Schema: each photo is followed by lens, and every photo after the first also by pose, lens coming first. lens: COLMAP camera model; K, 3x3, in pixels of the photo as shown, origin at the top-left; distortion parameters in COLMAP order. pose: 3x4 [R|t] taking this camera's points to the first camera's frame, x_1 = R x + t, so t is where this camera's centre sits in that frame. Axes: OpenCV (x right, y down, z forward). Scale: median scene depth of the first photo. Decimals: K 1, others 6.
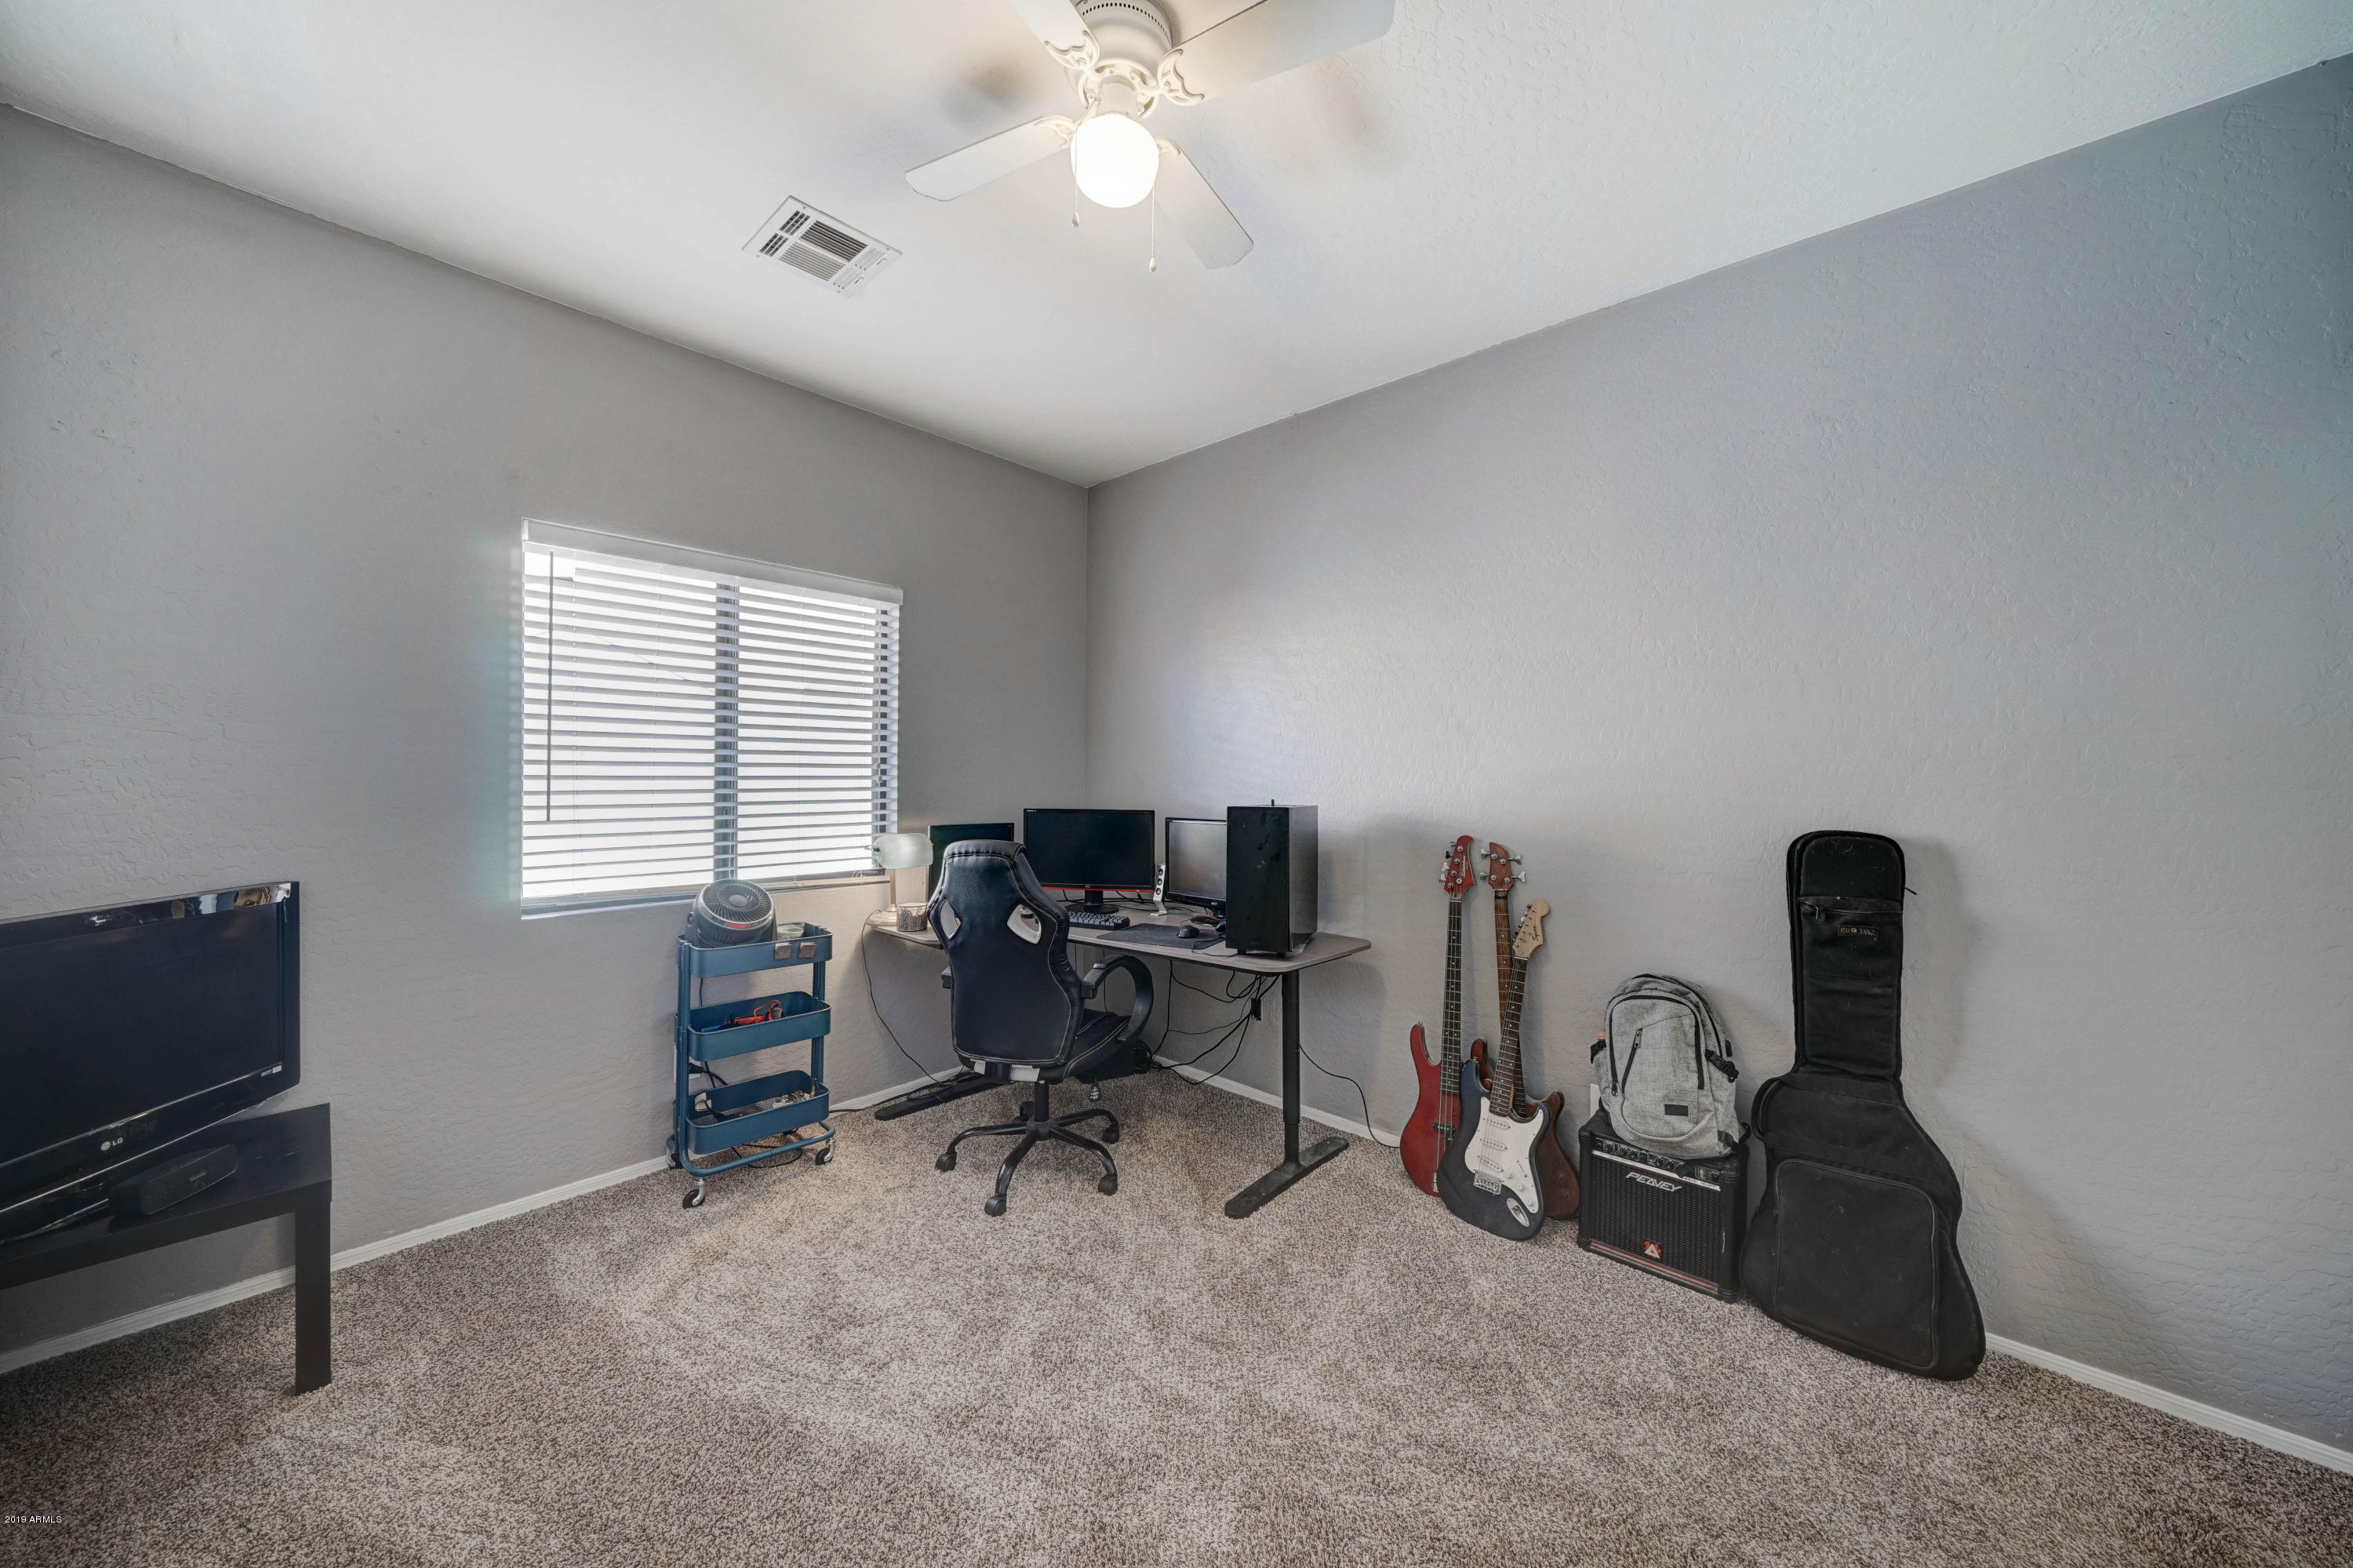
lens RADIAL K [[803.9, 0, 1181.4], [0, 803.9, 778.5], [0, 0, 1]] dist [-0.005325, 0.000355]
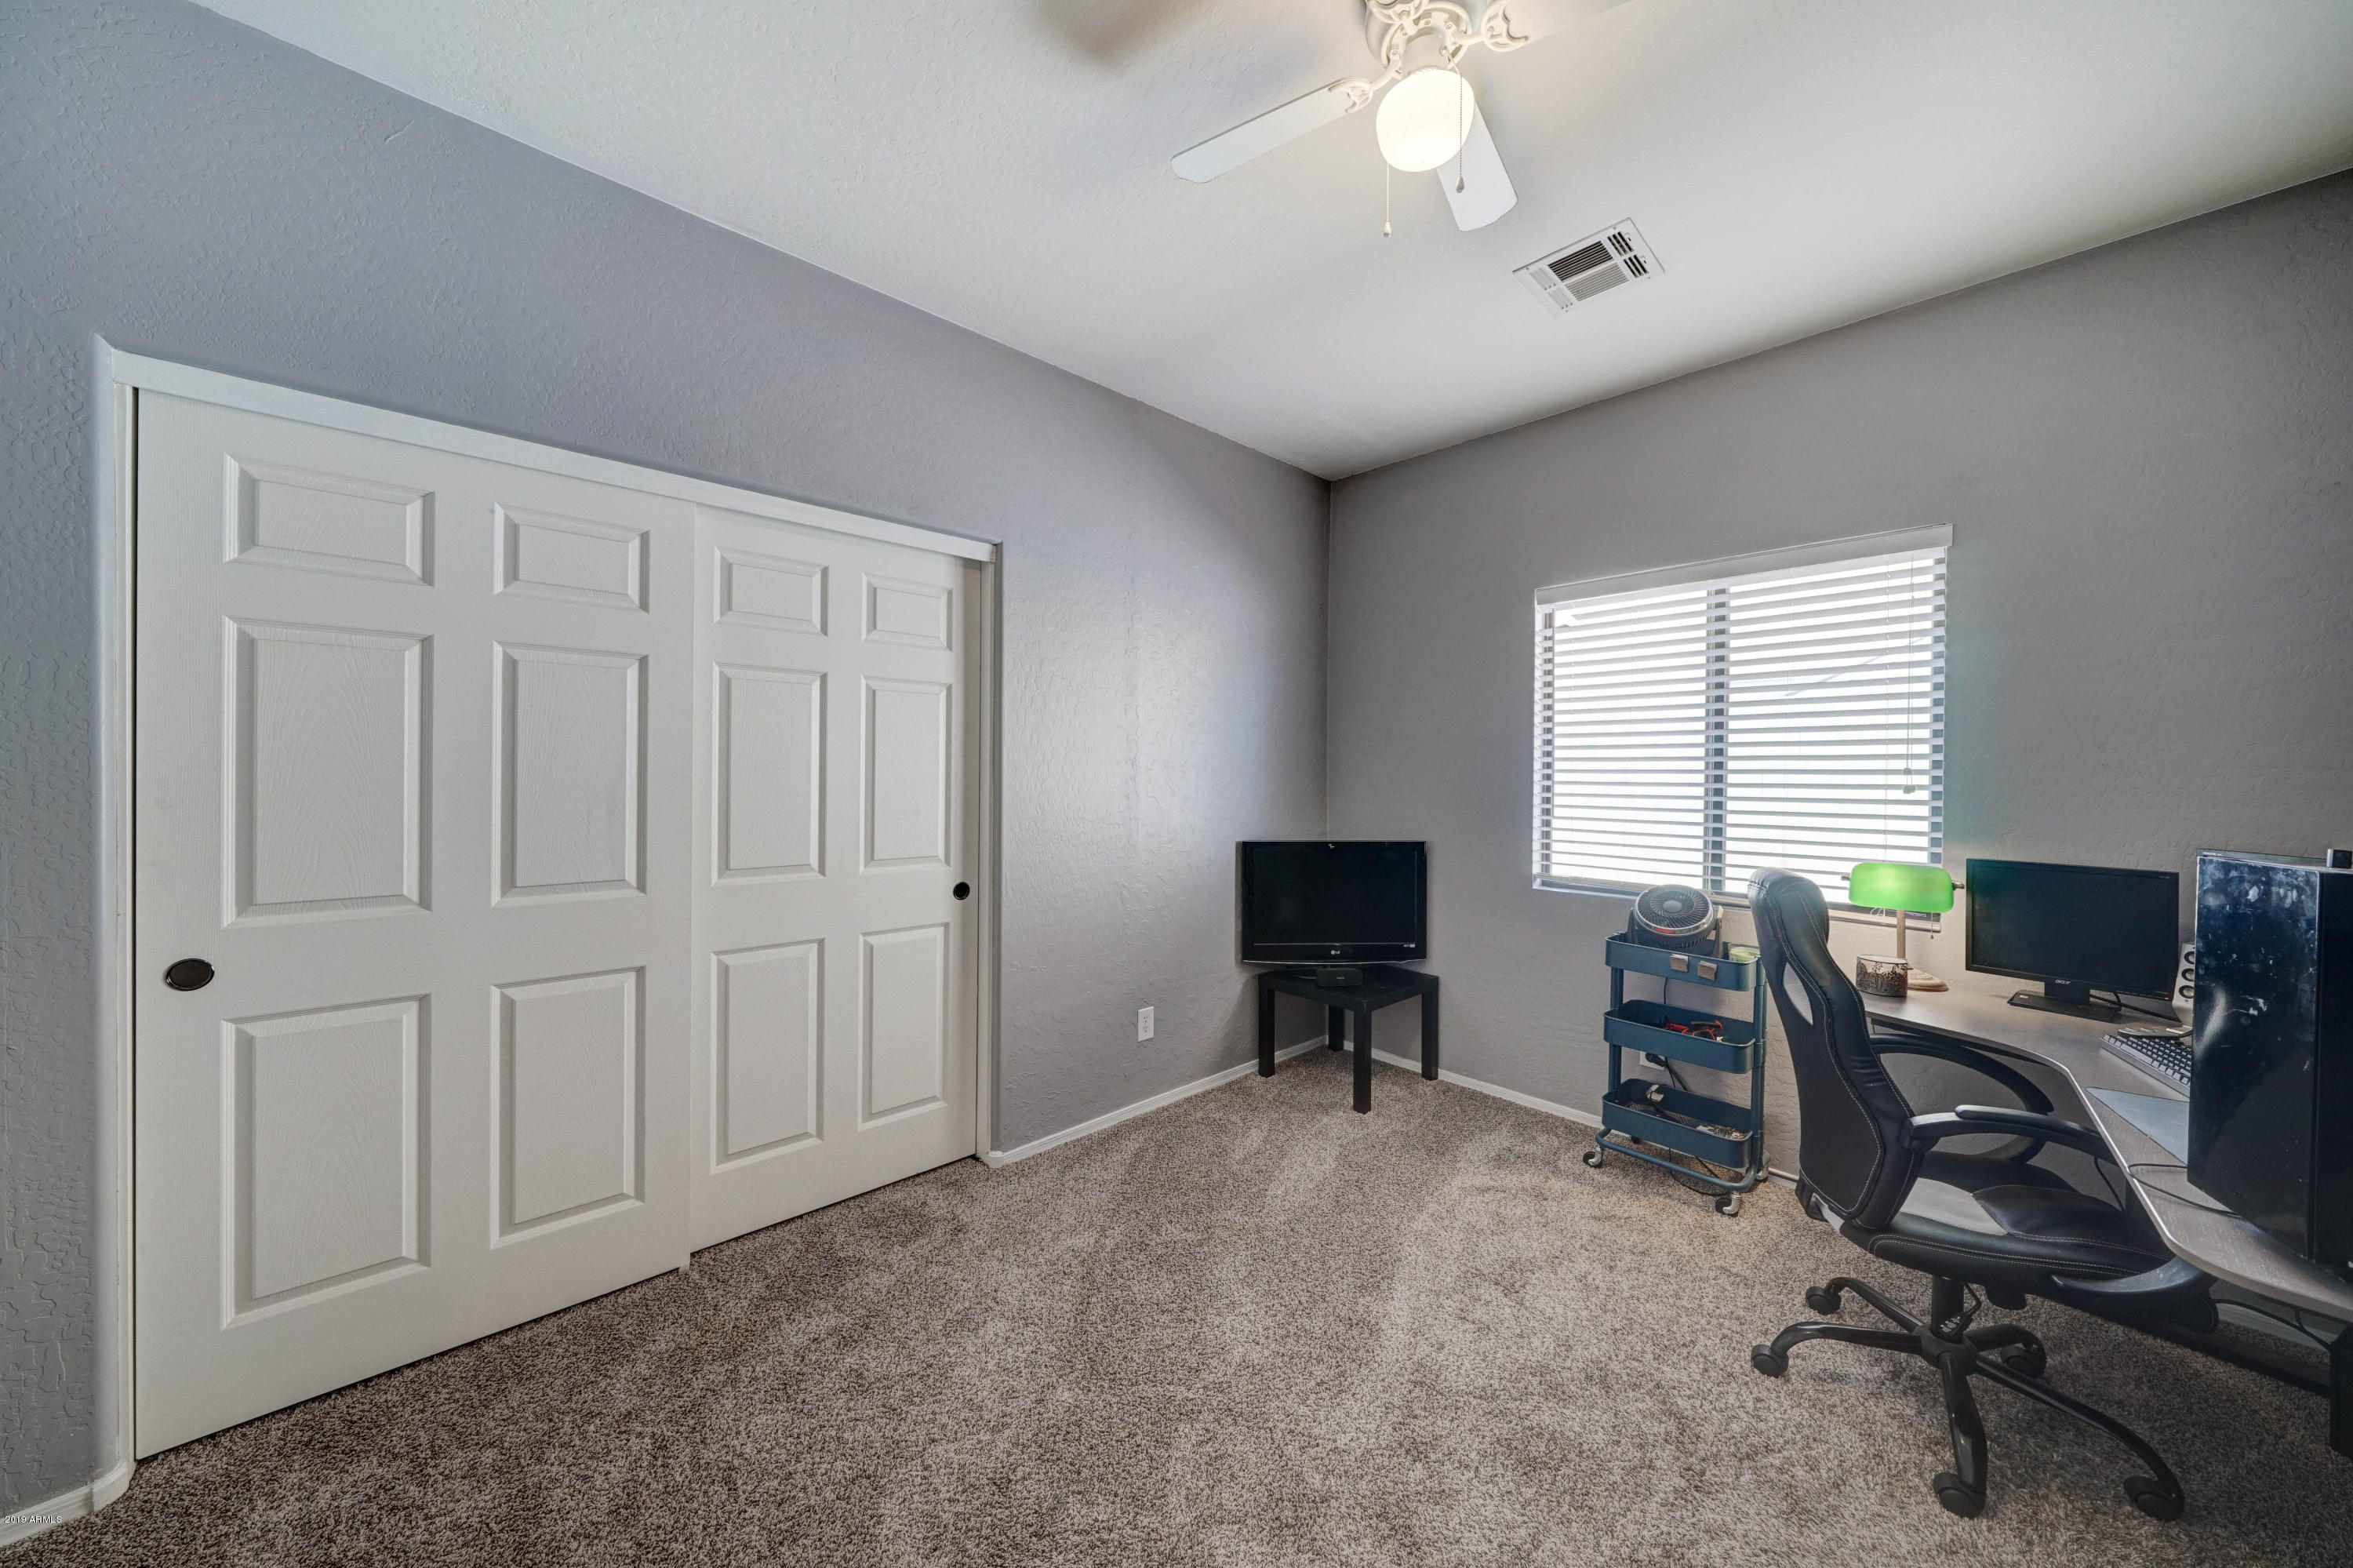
lens RADIAL K [[803.9, 0, 1180.7], [0, 803.9, 777.0], [0, 0, 1]] dist [-0.005325, 0.000355]
pose [[-0.074780, 0.001855, -0.997198, 0.586846], [-0.012193, 0.999922, 0.002774, -0.007233], [0.997125, 0.012367, -0.074752, 0.533251]]
